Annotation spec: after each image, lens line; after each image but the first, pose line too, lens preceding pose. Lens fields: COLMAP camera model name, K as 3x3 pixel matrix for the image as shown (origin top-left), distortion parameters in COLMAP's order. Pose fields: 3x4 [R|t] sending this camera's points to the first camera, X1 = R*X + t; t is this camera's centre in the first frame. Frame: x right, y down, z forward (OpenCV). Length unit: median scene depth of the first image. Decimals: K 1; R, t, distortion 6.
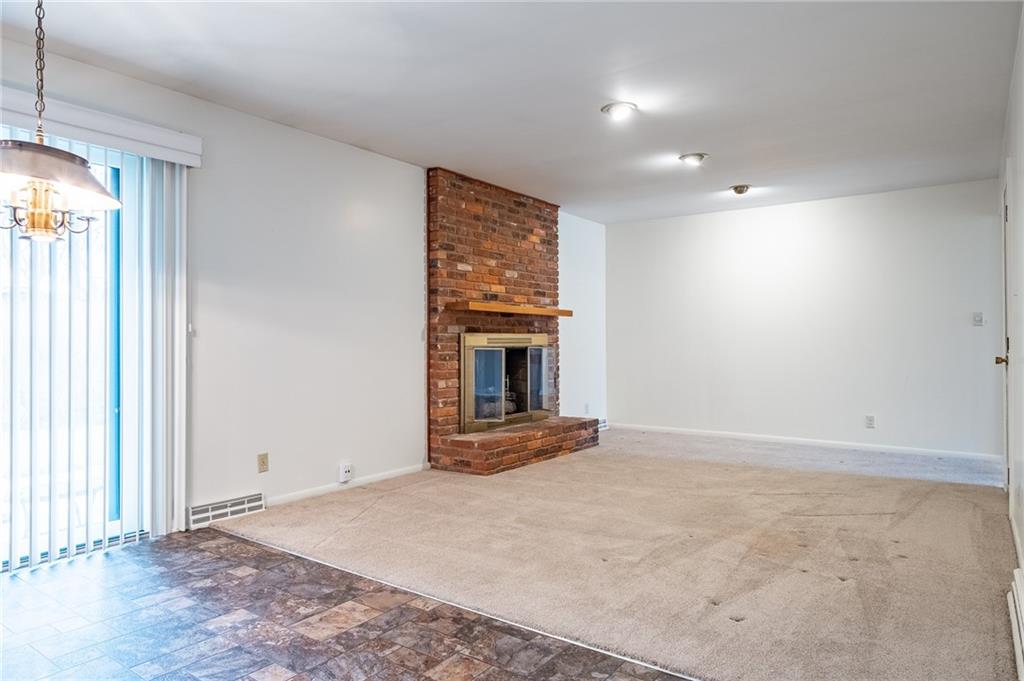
lens RADIAL K [[647.3, 0, 508.0], [0, 647.3, 339.5], [0, 0, 1]] dist [-0.006157, -0.001479]
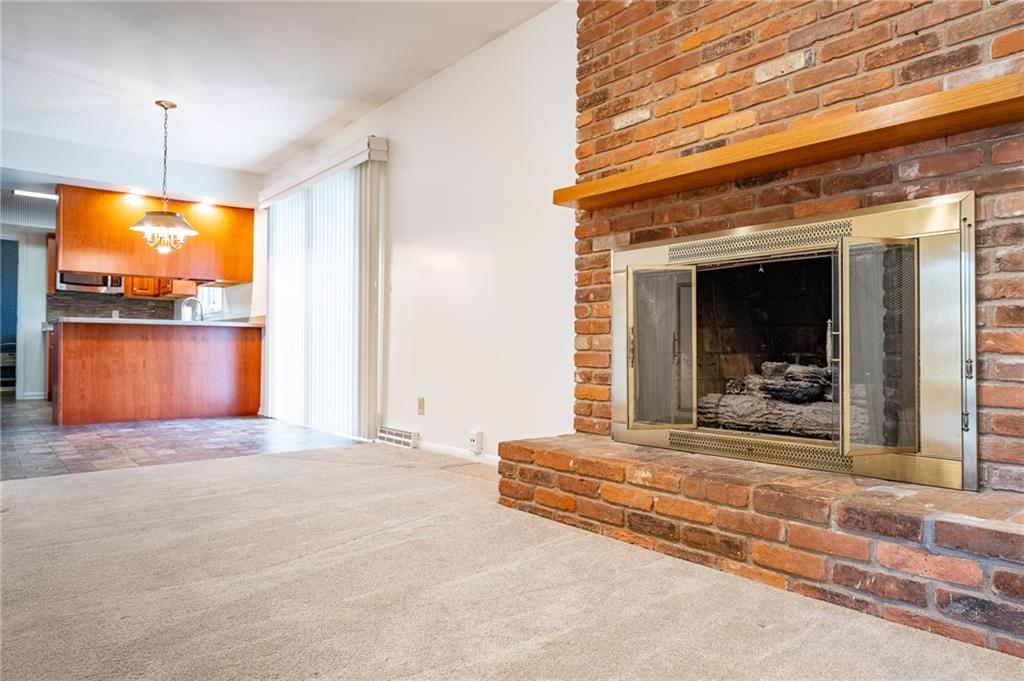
lens RADIAL K [[647.3, 0, 508.0], [0, 647.3, 339.5], [0, 0, 1]] dist [-0.006157, -0.001479]
pose [[-0.246363, -0.015783, -0.969049, 0.454616], [-0.003396, 0.999875, -0.015422, 0.072593], [0.969172, -0.000509, -0.246385, 1.037933]]
